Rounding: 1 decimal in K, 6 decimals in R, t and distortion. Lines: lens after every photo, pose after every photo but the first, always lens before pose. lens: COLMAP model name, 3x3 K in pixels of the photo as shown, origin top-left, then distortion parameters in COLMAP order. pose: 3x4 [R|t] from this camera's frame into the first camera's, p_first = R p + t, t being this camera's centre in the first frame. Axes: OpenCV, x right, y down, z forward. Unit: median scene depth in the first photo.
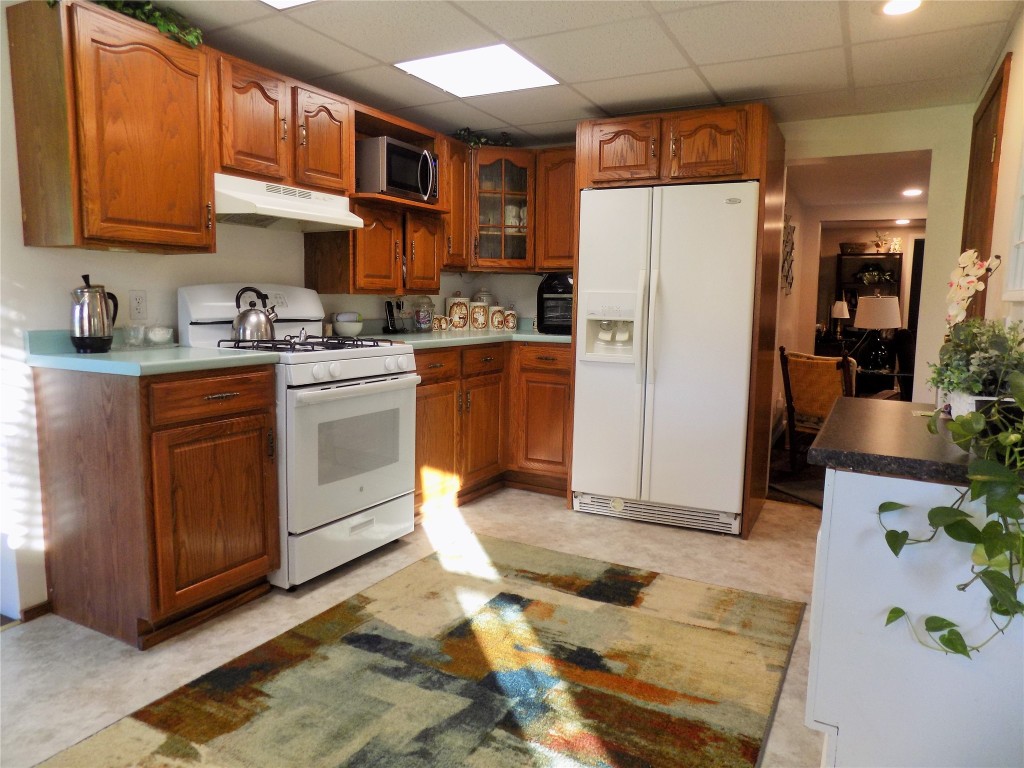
lens RADIAL K [[697.9, 0, 517.9], [0, 697.9, 381.4], [0, 0, 1]] dist [-0.043061, 0.042708]
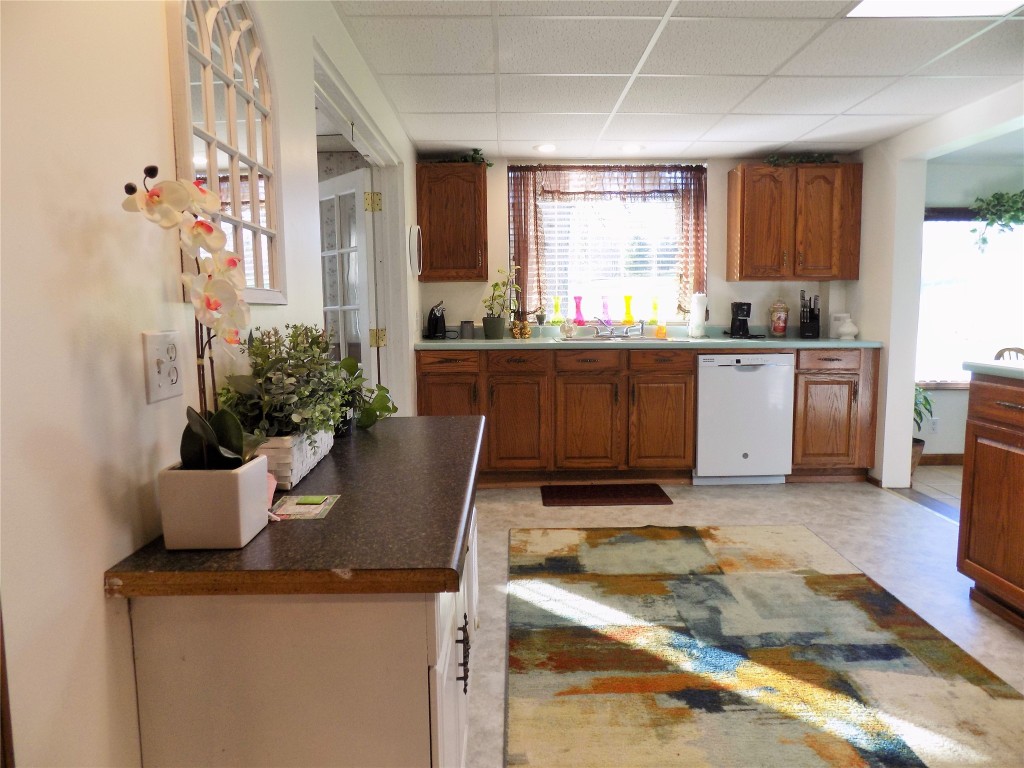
lens RADIAL K [[697.9, 0, 510.7], [0, 697.9, 379.4], [0, 0, 1]] dist [-0.043061, 0.042708]
pose [[-0.887440, 0.031180, -0.459867, 0.735982], [-0.067601, 0.978116, 0.196774, -0.178458], [0.455939, 0.205713, -0.865911, 1.606662]]
